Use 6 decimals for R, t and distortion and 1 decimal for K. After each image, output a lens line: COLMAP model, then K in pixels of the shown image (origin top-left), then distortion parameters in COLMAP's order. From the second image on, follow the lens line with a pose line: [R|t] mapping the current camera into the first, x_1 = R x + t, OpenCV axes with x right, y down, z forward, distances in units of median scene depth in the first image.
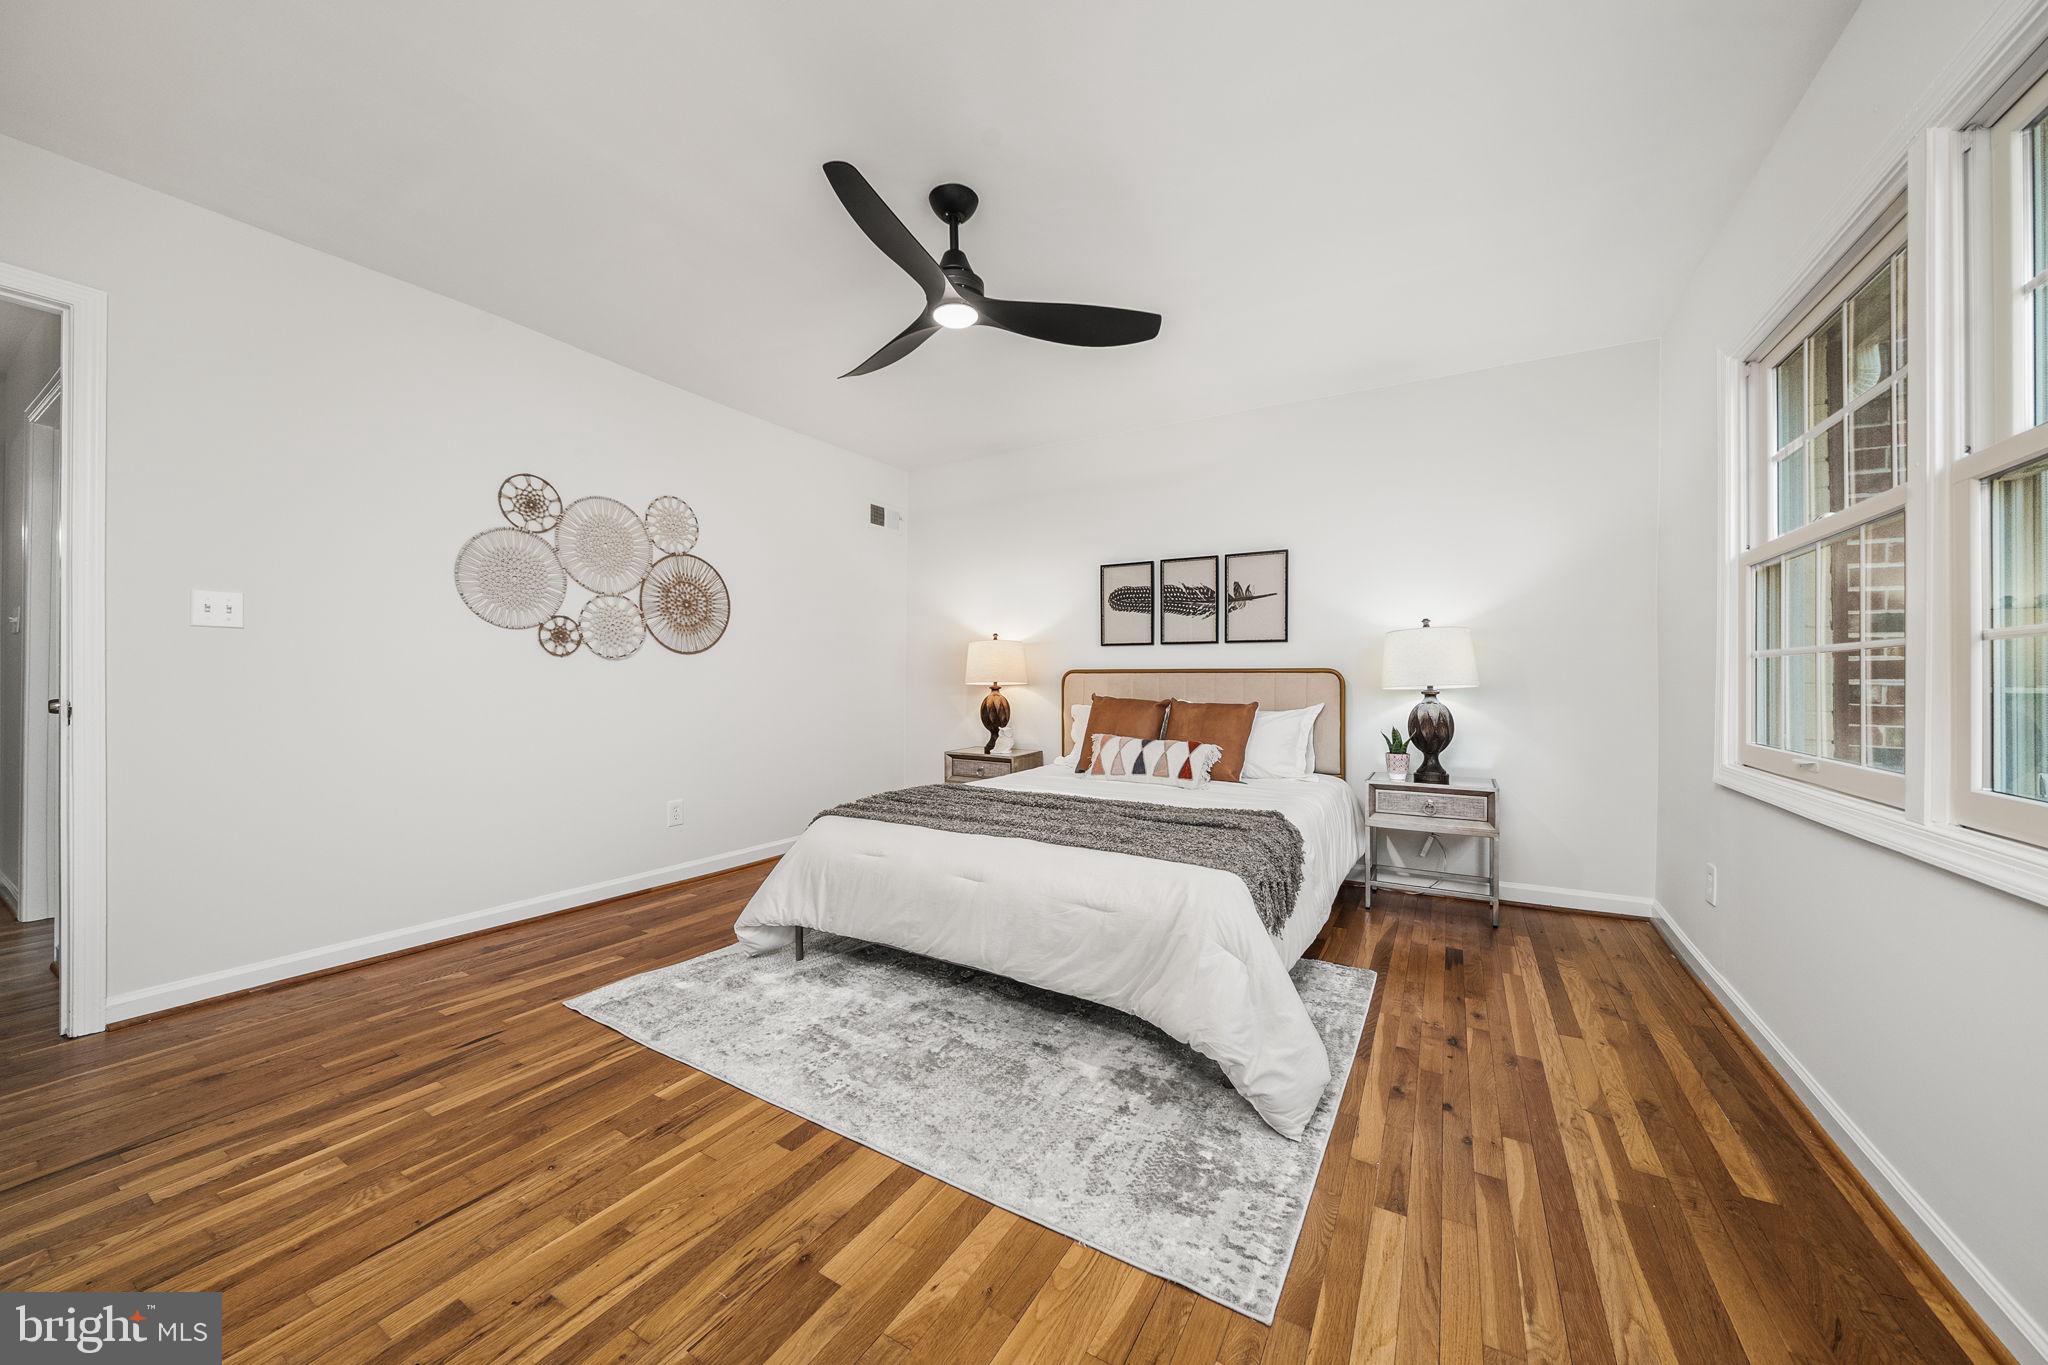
lens RADIAL K [[712.7, 0, 1002.3], [0, 712.7, 678.3], [0, 0, 1]] dist [-0.005355, 0.000789]
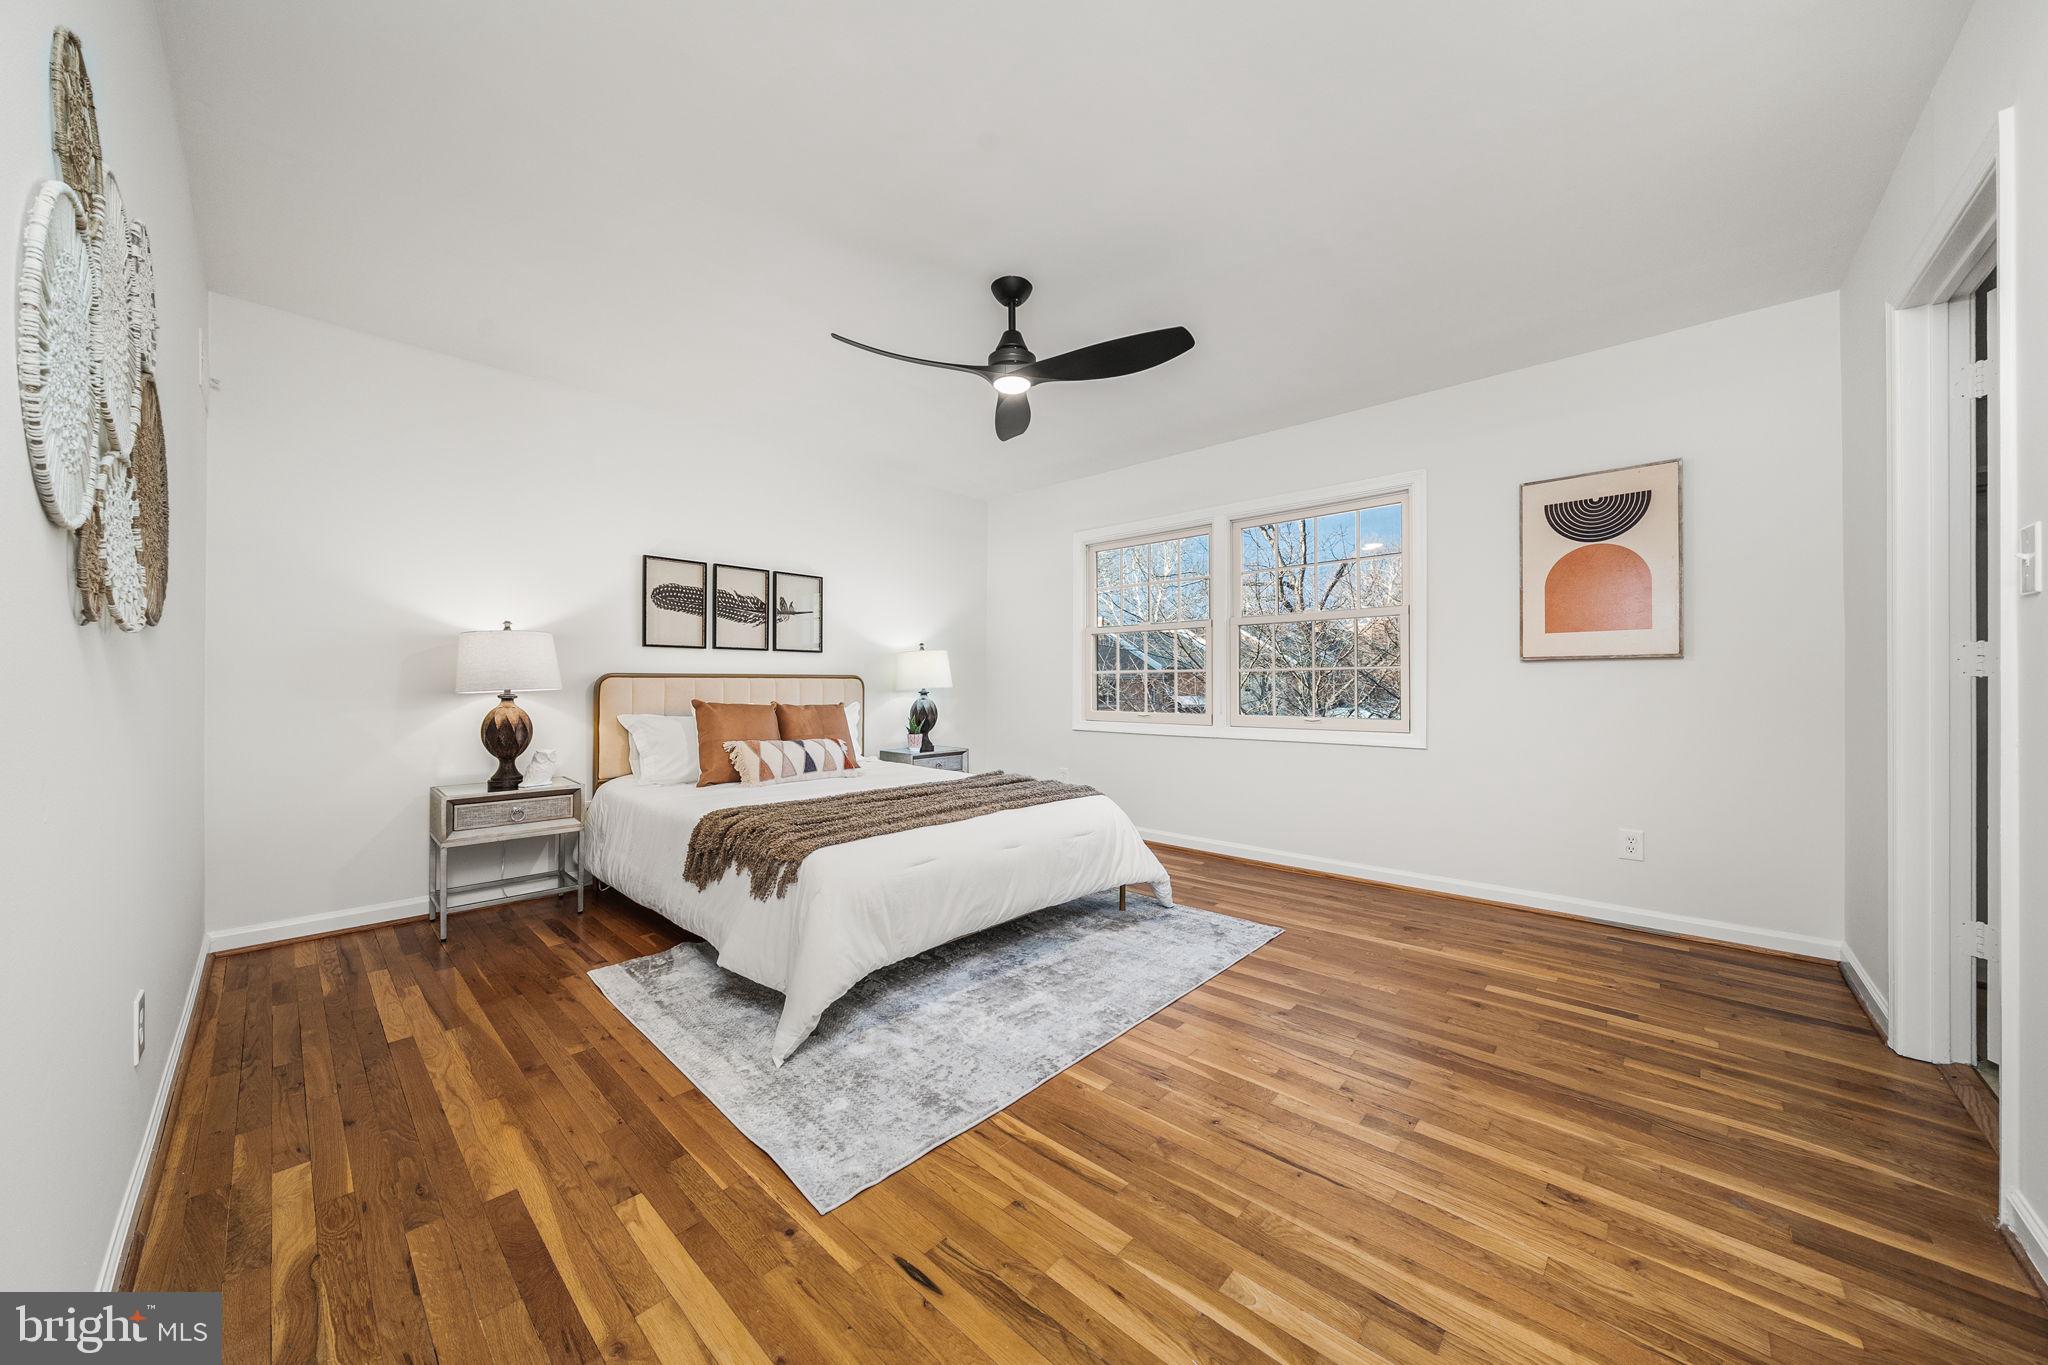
lens RADIAL K [[712.7, 0, 1002.9], [0, 712.7, 688.4], [0, 0, 1]] dist [-0.005355, 0.000789]
pose [[0.212065, -0.008709, 0.977217, -0.726396], [-0.000436, 0.999959, 0.009006, -0.002016], [-0.977256, -0.002336, 0.212052, 0.441083]]
